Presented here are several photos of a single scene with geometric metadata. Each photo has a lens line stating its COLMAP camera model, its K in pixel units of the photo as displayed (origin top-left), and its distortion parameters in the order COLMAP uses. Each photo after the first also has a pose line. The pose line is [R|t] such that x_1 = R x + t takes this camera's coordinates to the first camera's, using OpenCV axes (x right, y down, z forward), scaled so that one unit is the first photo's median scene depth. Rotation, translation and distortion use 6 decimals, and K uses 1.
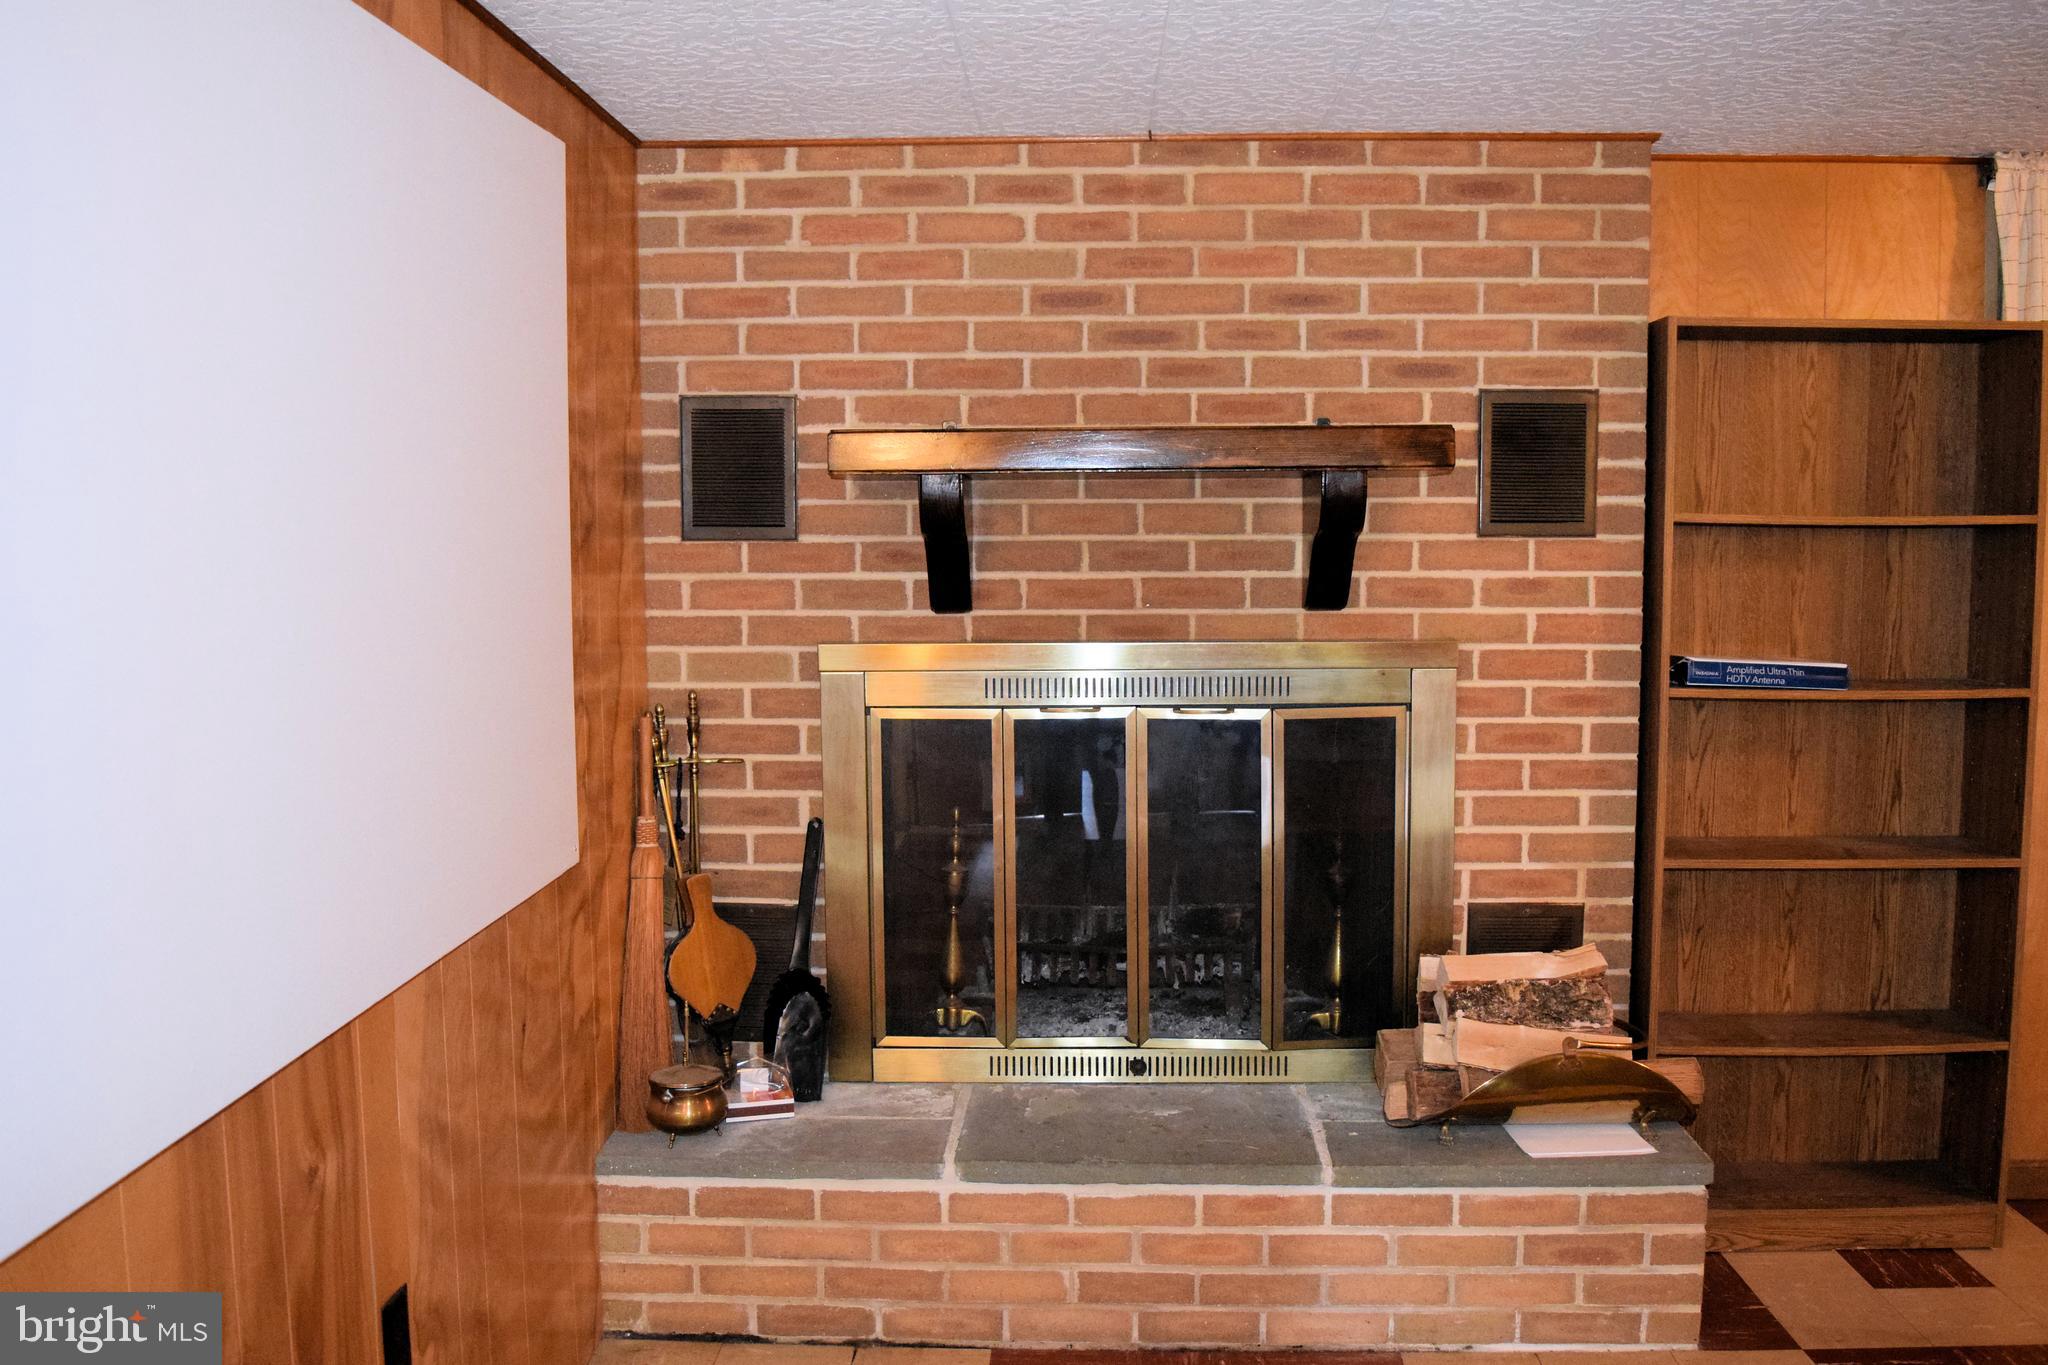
lens RADIAL K [[1690.9, 0, 1024.0], [0, 1690.9, 682.5], [0, 0, 1]] dist [-0.095046, 0.010684]
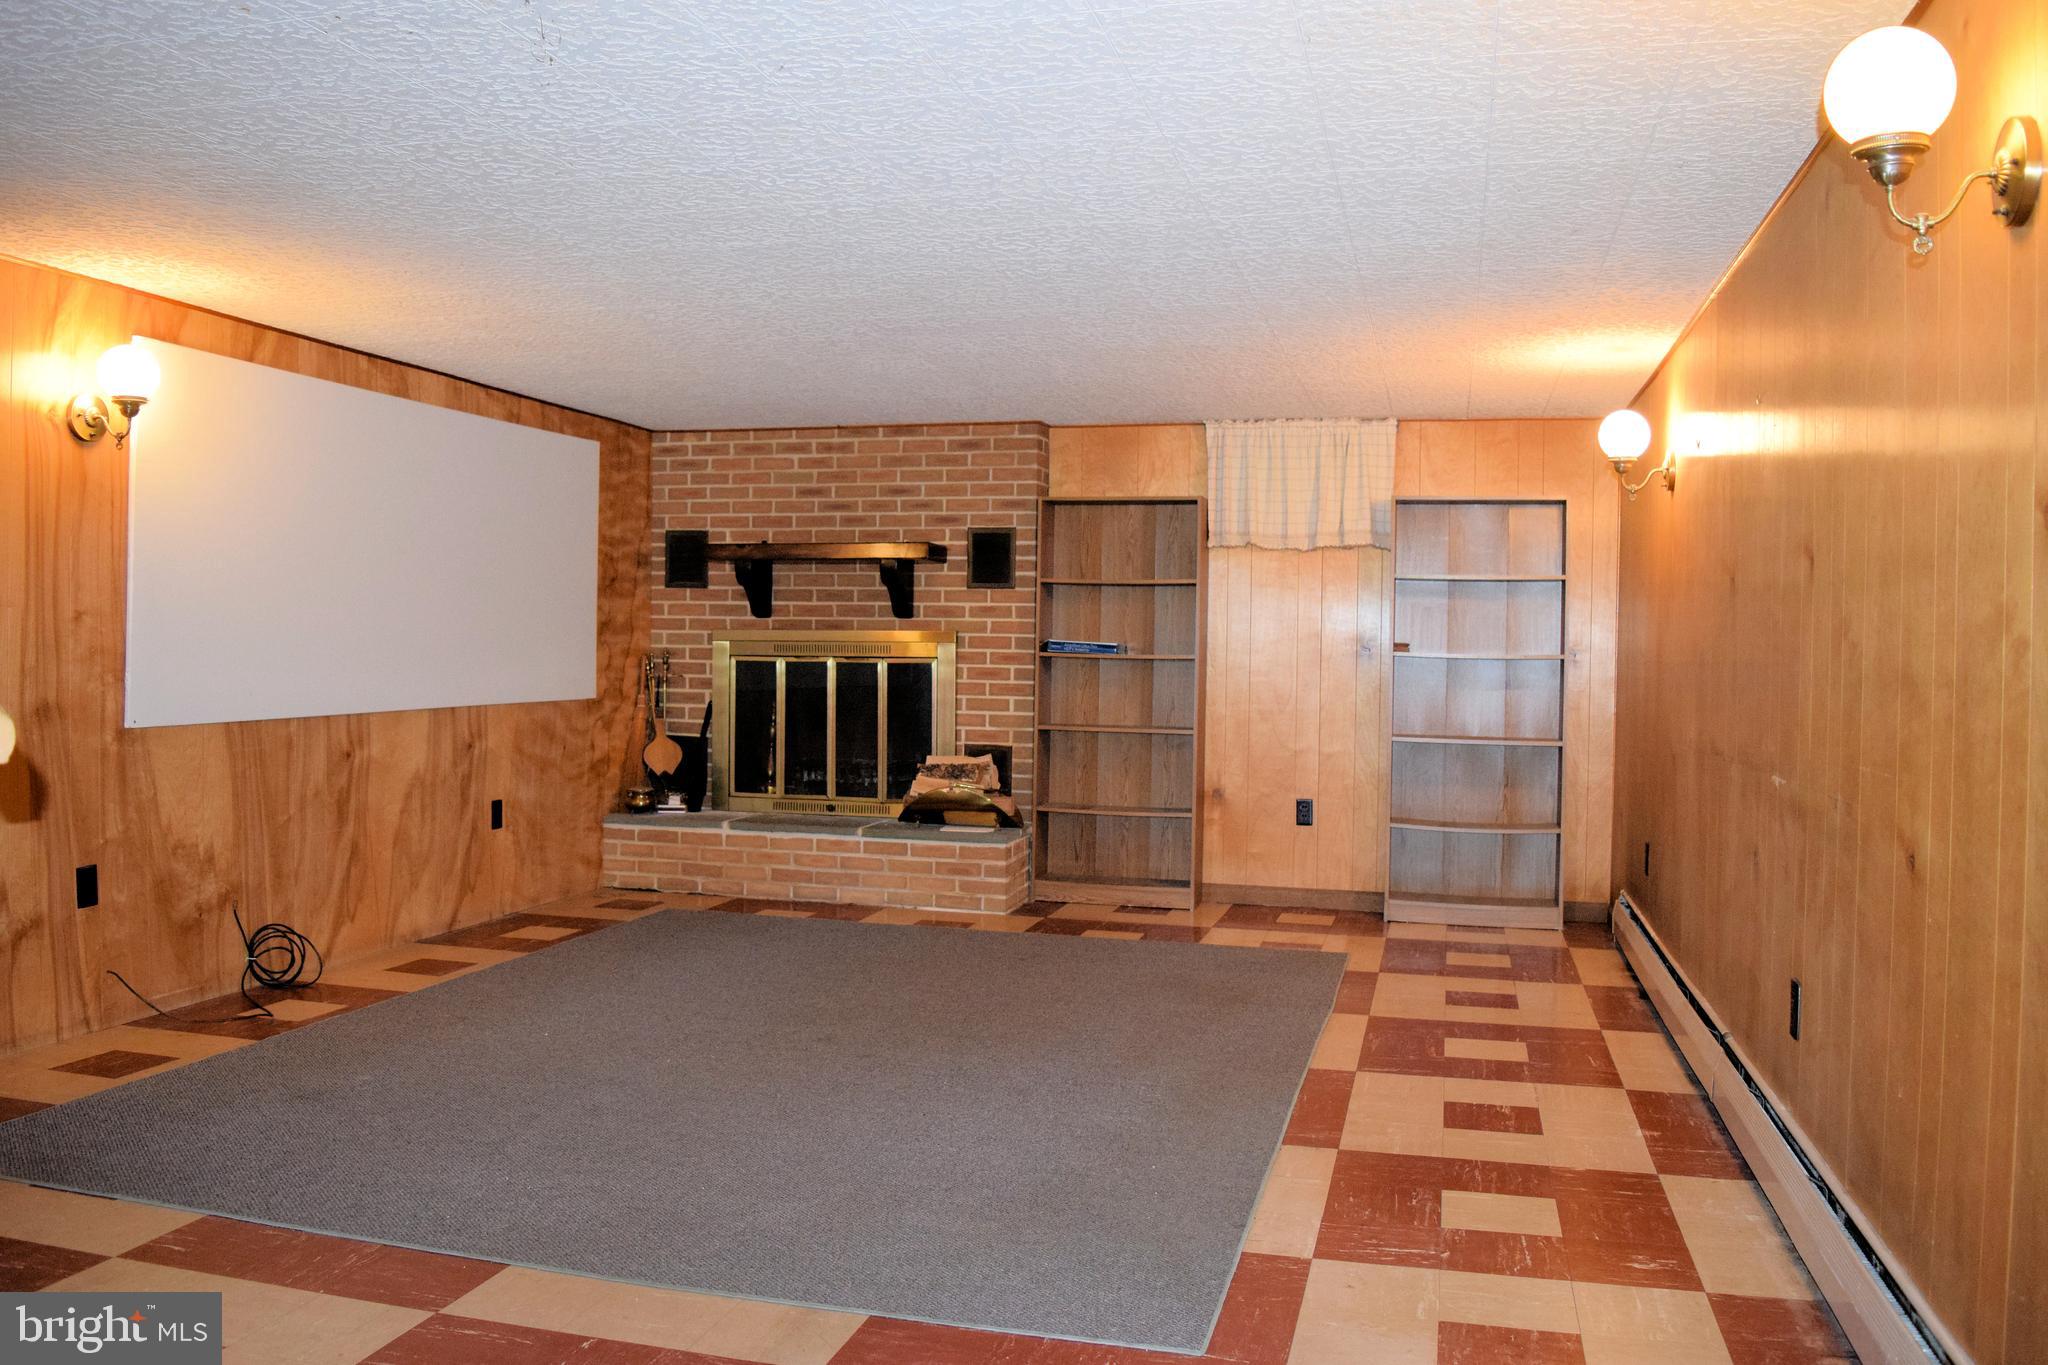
lens RADIAL K [[1690.9, 0, 1024.0], [0, 1690.9, 682.5], [0, 0, 1]] dist [-0.095046, 0.010684]
pose [[0.972832, 0.023458, -0.230322, 0.914635], [-0.039965, 0.996934, -0.067269, 0.207403], [0.228038, 0.074646, 0.970787, -1.323294]]
